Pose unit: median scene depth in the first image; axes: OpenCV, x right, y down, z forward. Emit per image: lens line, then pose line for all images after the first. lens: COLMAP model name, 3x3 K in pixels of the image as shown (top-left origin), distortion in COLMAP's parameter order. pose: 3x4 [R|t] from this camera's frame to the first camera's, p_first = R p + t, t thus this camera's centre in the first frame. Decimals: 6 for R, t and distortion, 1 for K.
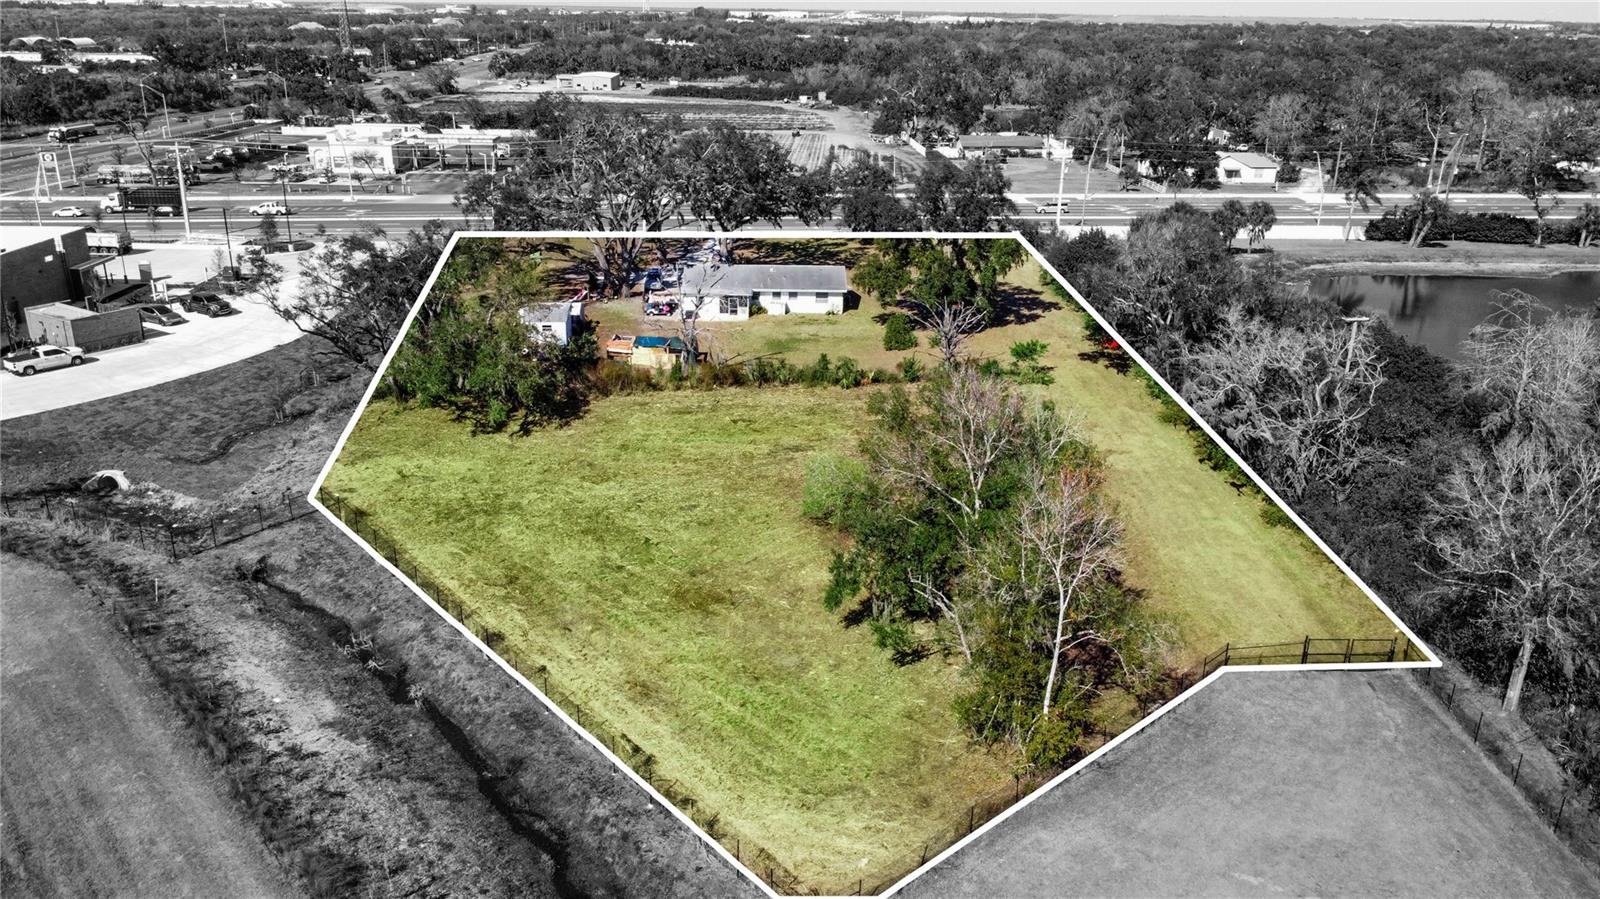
lens RADIAL K [[1280.6, 0, 801.7], [0, 1280.6, 450.0], [0, 0, 1]] dist [-0.001513, 0.002150]
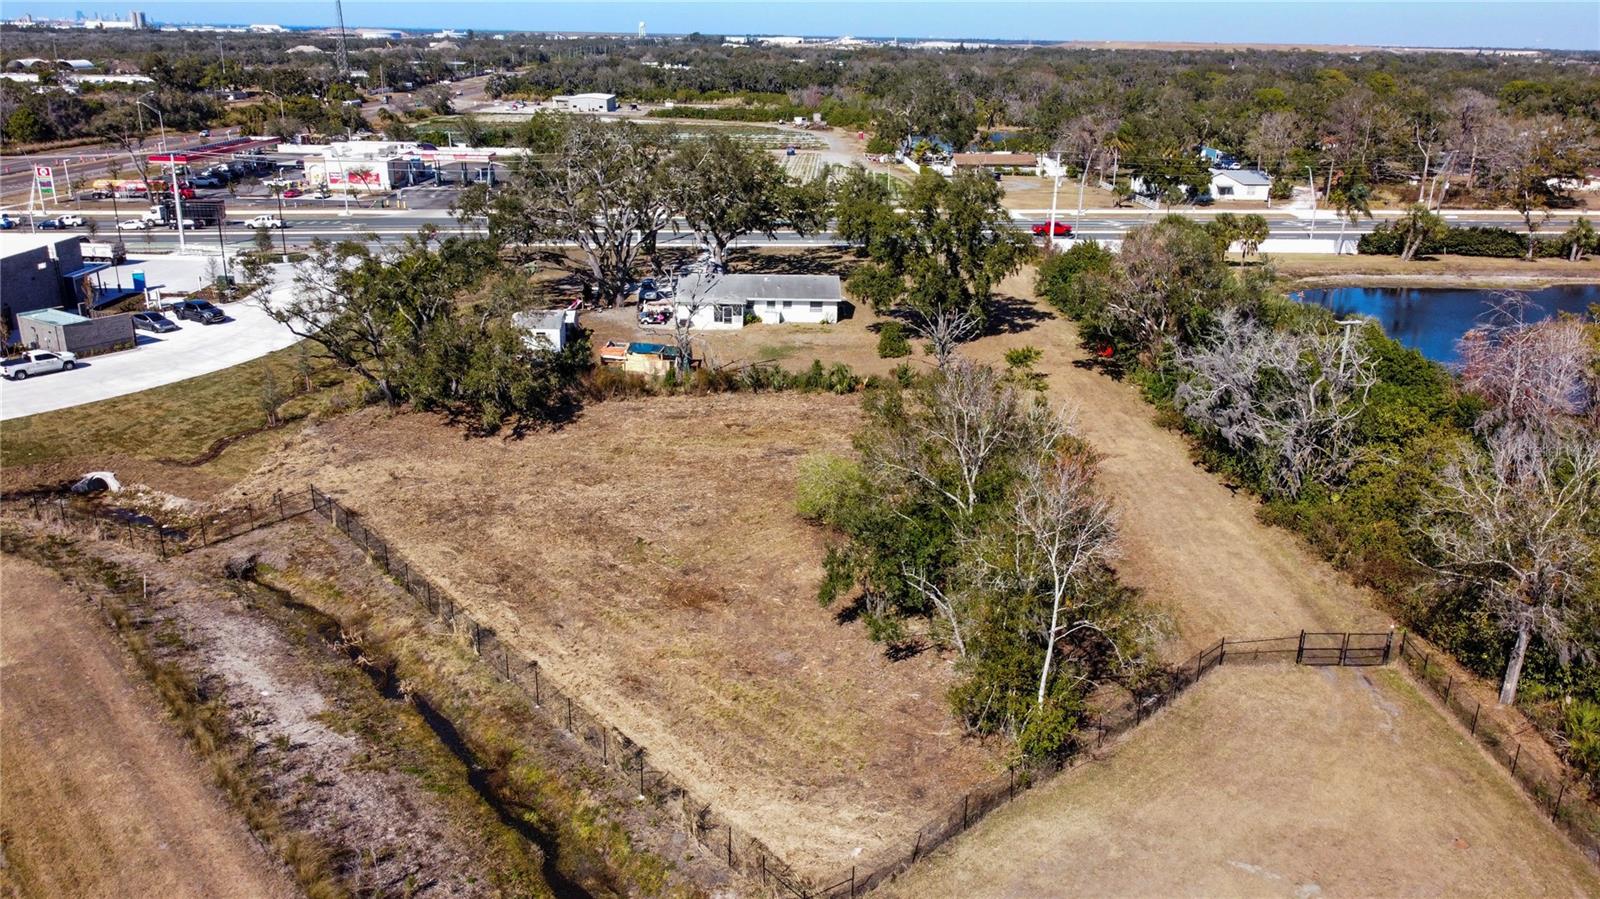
lens RADIAL K [[1281.1, 0, 802.4], [0, 1281.1, 447.6], [0, 0, 1]] dist [-0.002486, 0.004324]
pose [[0.999988, 0.001417, 0.004658, 0.000610], [-0.001315, 0.999763, -0.021742, 0.015990], [-0.004688, 0.021736, 0.999753, 0.002096]]
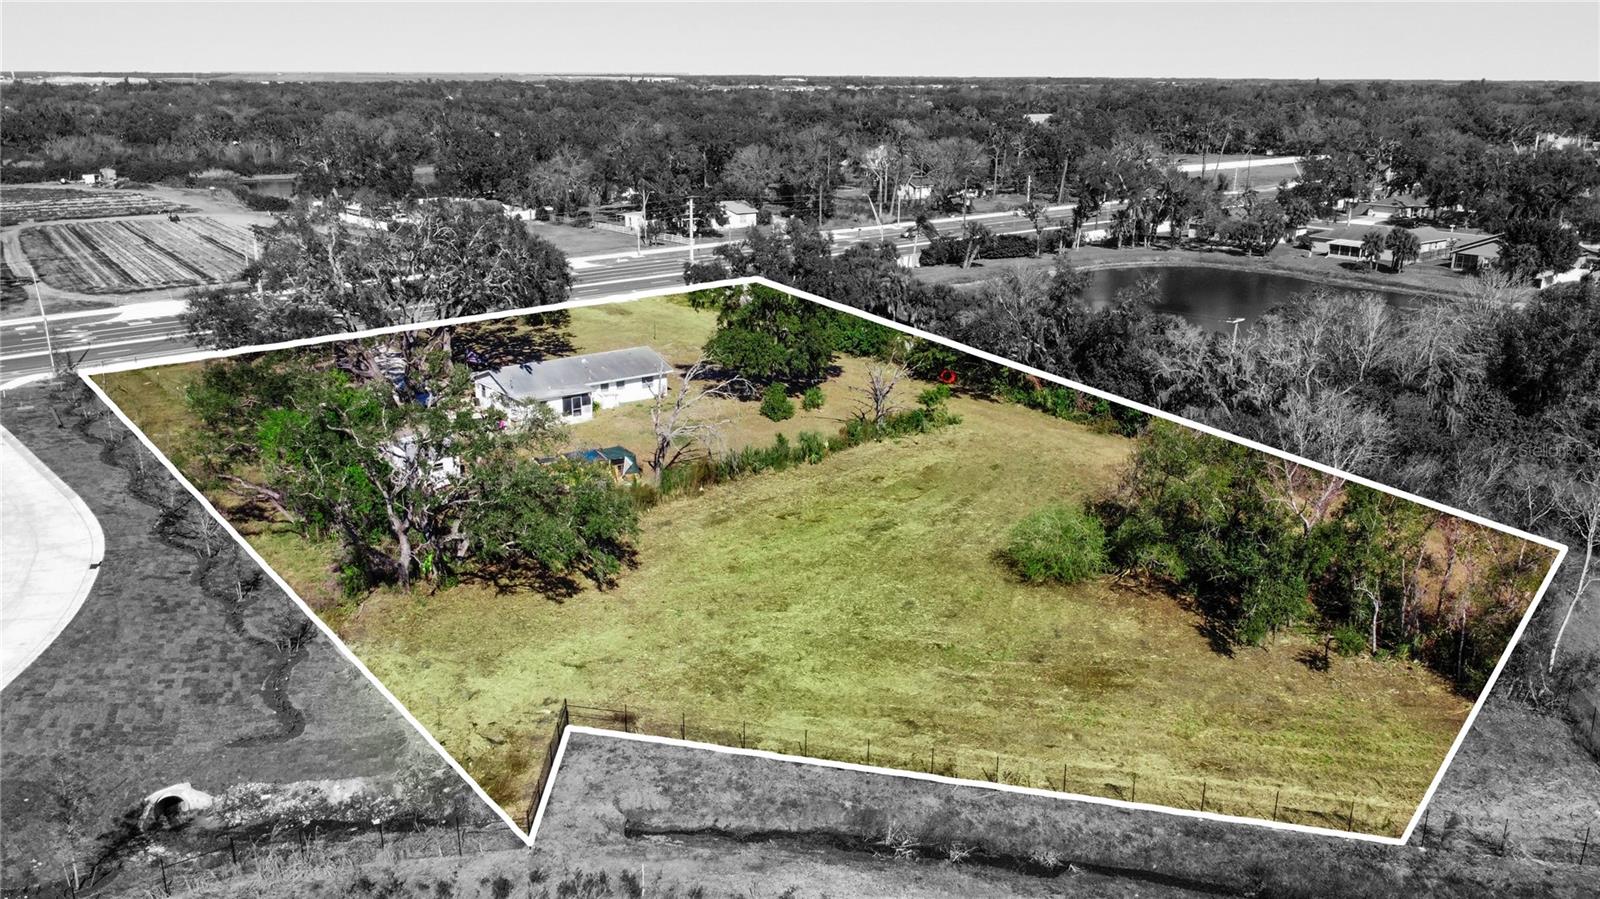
lens RADIAL K [[1280.6, 0, 801.7], [0, 1280.6, 450.0], [0, 0, 1]] dist [-0.001513, 0.002150]
pose [[0.778662, -0.186453, 0.599100, -0.579761], [0.209772, 0.977243, 0.031495, -0.094781], [-0.591338, 0.101151, 0.800055, 0.235747]]
